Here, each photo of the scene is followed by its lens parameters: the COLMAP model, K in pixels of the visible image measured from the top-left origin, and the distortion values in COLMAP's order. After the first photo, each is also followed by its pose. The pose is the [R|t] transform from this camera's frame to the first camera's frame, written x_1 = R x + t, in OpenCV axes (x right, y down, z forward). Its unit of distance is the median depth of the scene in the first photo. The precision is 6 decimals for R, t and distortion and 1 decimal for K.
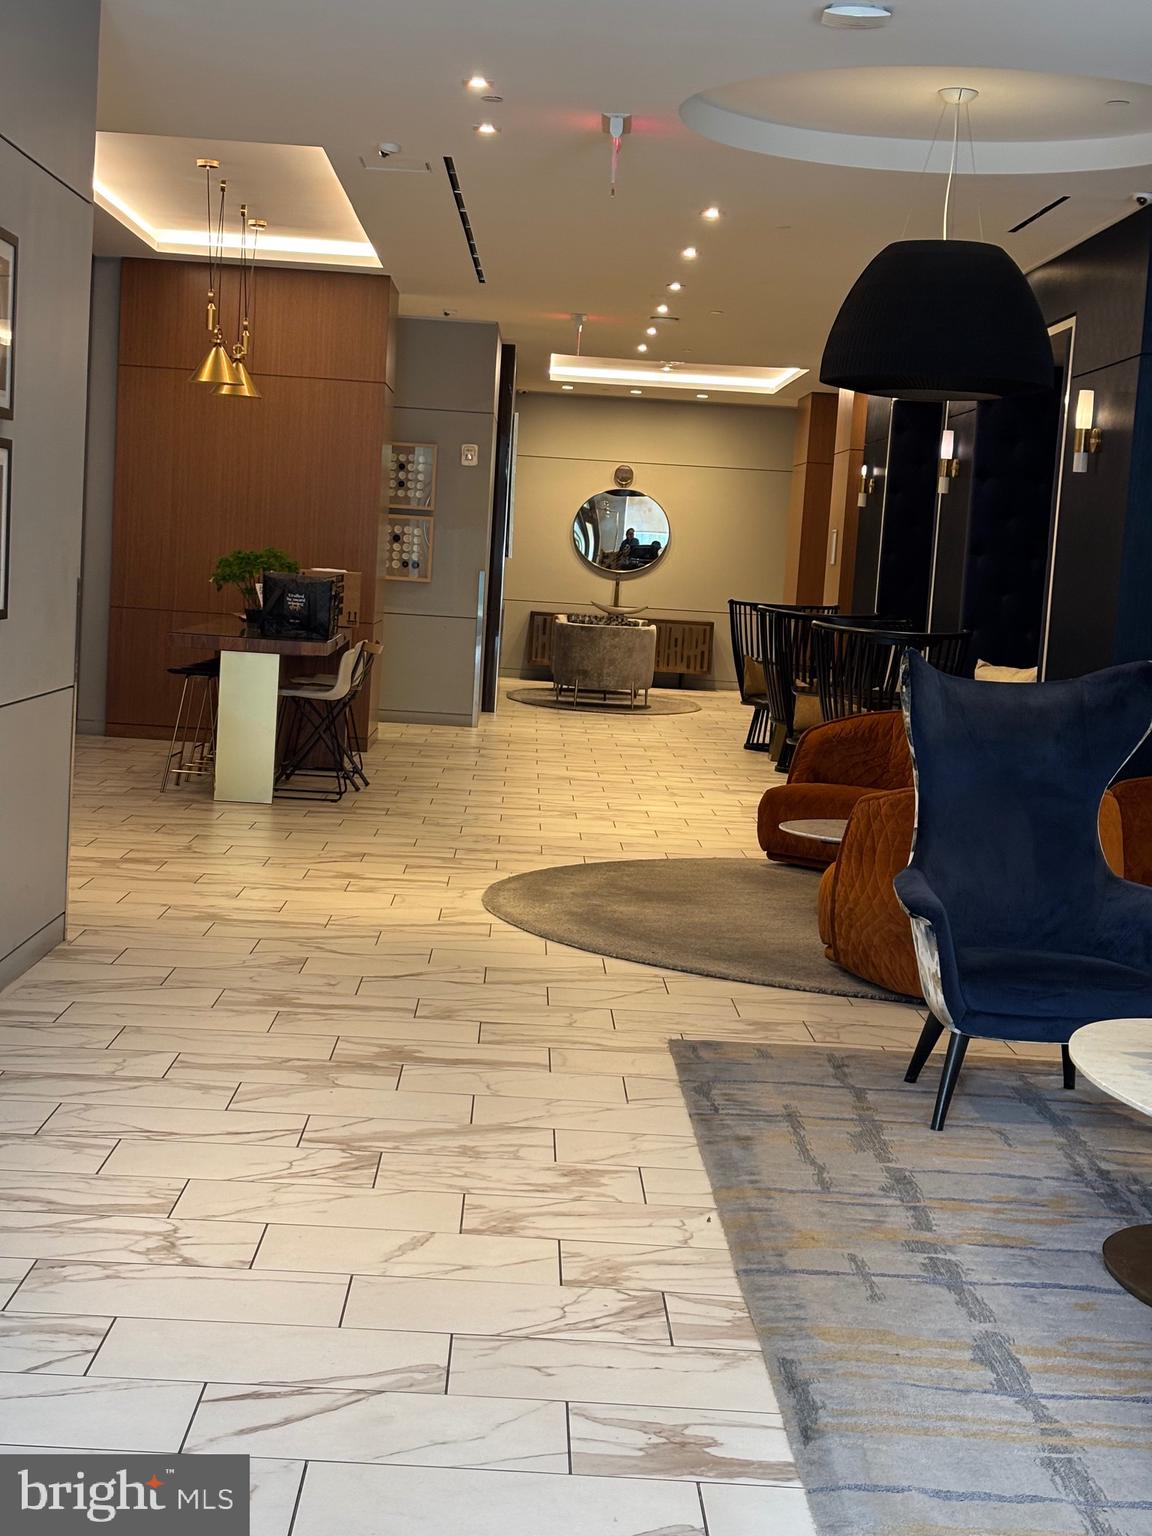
lens RADIAL K [[2317.0, 0, 567.8], [0, 2317.0, 776.0], [0, 0, 1]] dist [0.124485, 0.000000]
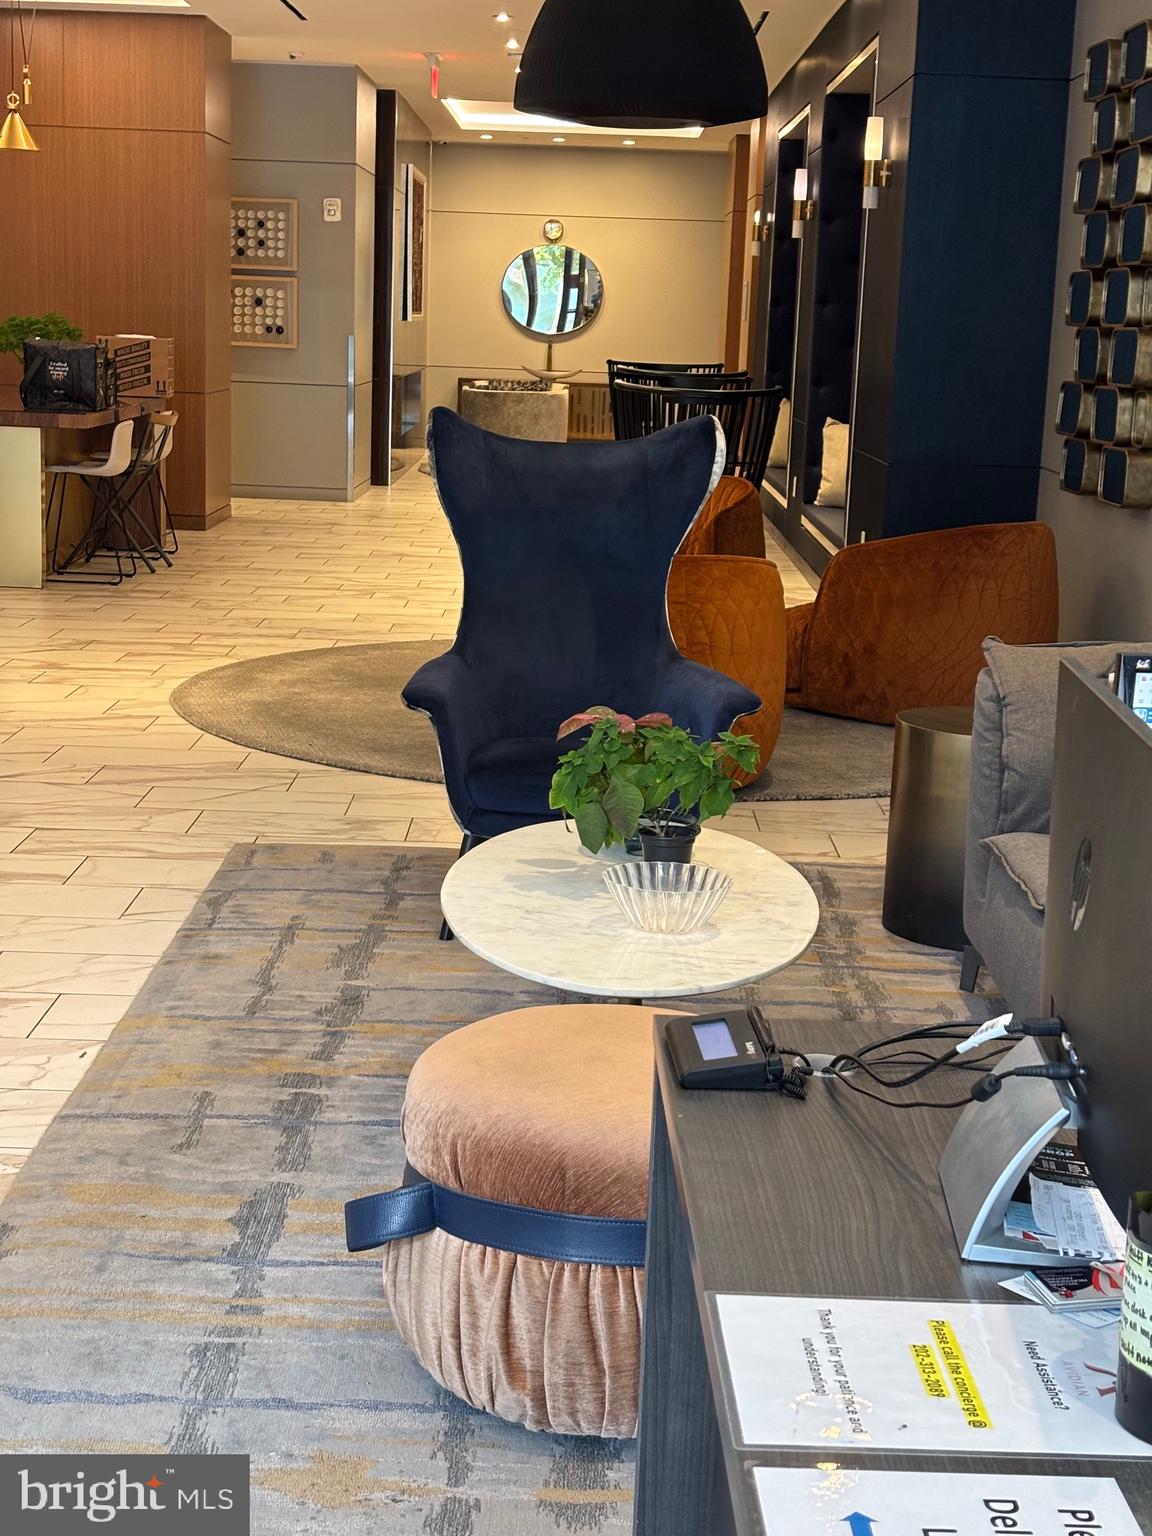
lens RADIAL K [[2317.0, 0, 583.8], [0, 2317.0, 779.0], [0, 0, 1]] dist [0.124485, 0.000000]
pose [[0.999502, -0.021311, -0.023266, 0.113995], [0.023516, 0.994805, 0.099049, 0.000193], [0.021035, -0.099546, 0.994811, 0.050117]]
